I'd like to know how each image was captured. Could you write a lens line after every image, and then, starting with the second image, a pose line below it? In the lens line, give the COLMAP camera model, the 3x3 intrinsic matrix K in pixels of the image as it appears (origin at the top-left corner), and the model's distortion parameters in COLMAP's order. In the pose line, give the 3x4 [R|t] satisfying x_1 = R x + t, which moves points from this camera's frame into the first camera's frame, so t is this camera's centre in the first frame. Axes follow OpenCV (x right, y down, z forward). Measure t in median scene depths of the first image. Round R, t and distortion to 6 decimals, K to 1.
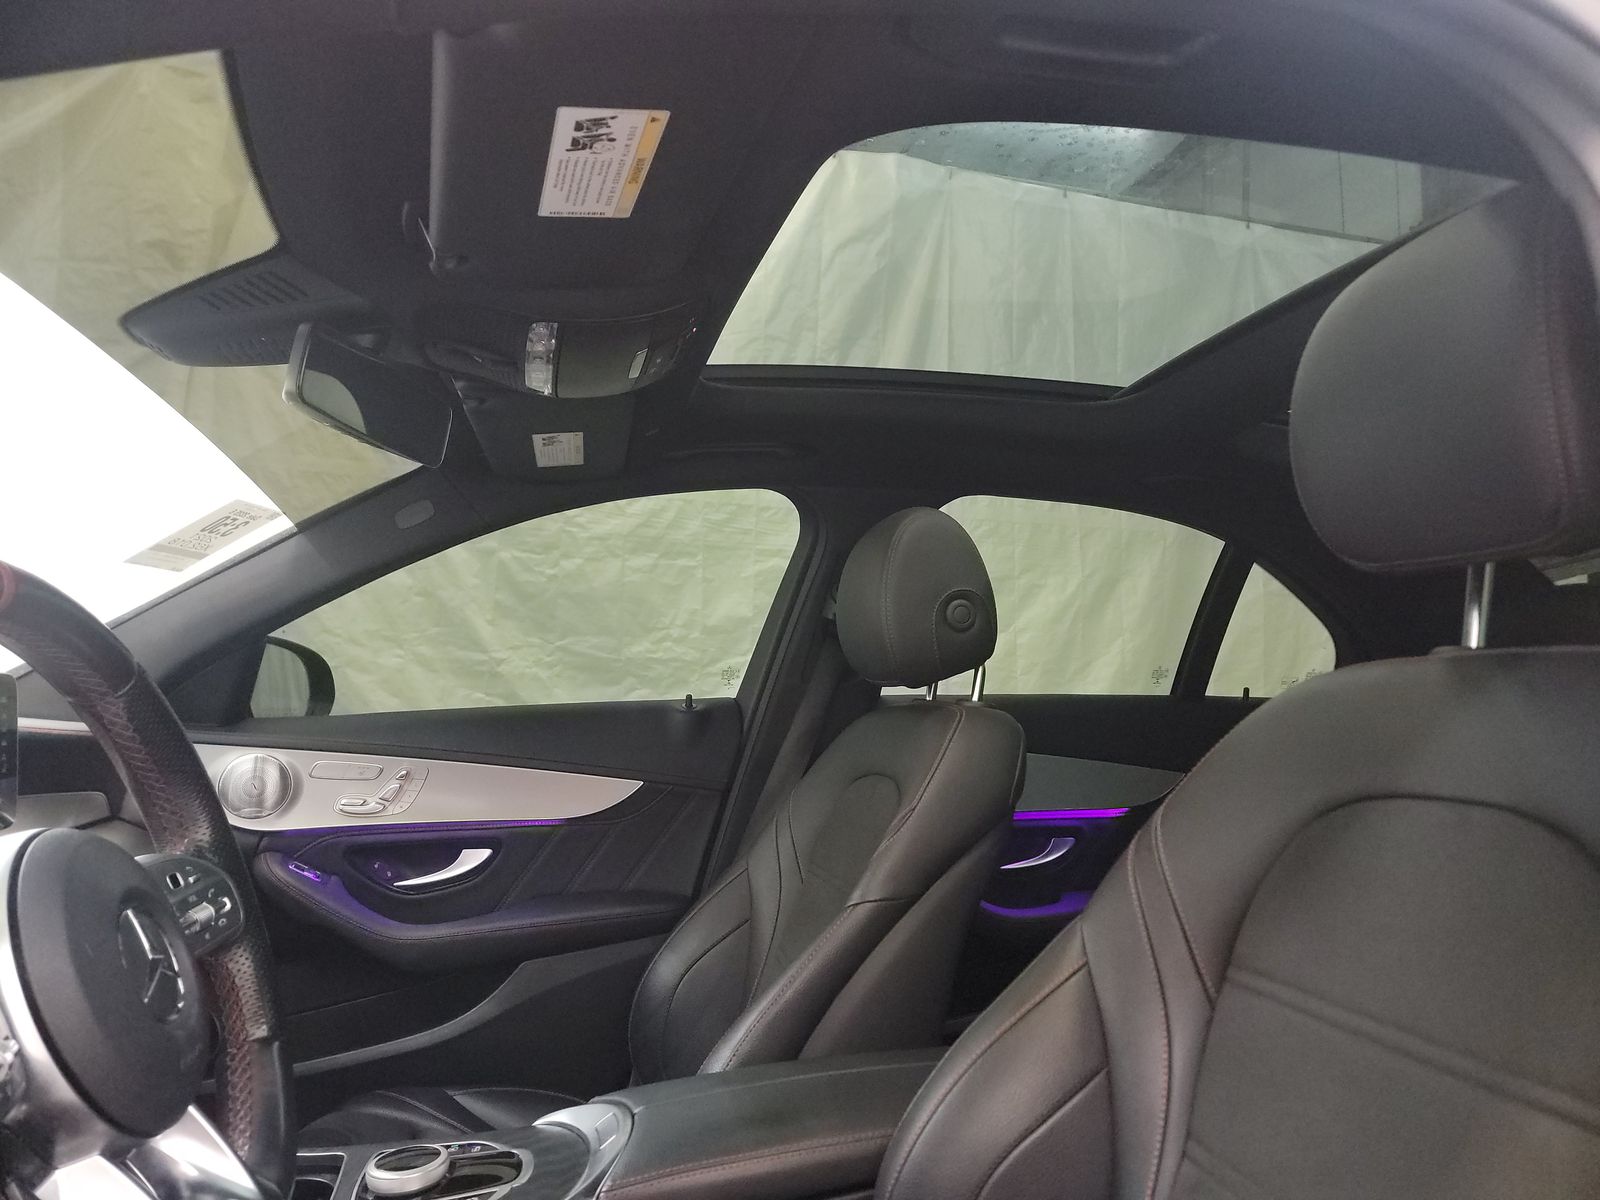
lens RADIAL K [[1134.6, 0, 800.4], [0, 1134.6, 604.3], [0, 0, 1]] dist [0.096797, -0.086022]
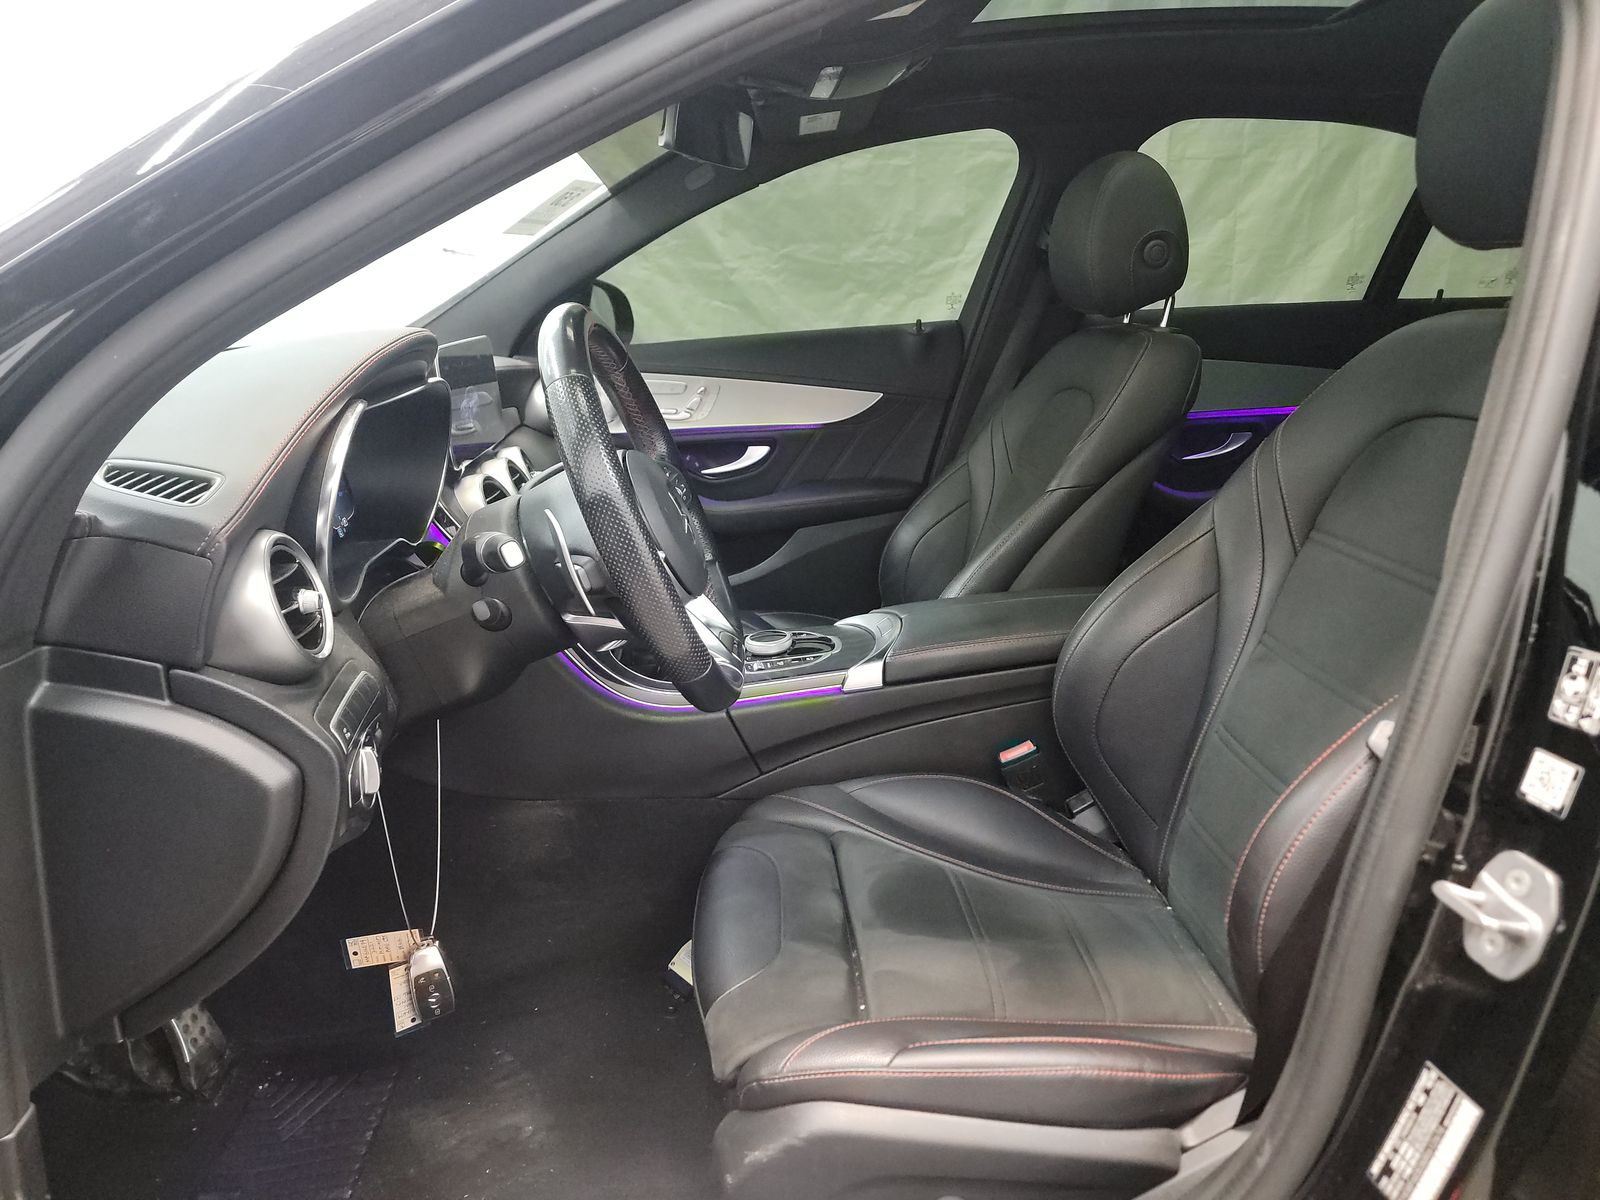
lens RADIAL K [[1134.6, 0, 800.4], [0, 1134.6, 604.3], [0, 0, 1]] dist [0.096797, -0.086022]
pose [[0.985108, 0.021189, -0.170625, -0.009717], [0.040345, 0.936183, 0.349189, -0.067724], [0.167135, -0.350873, 0.921387, -0.245755]]
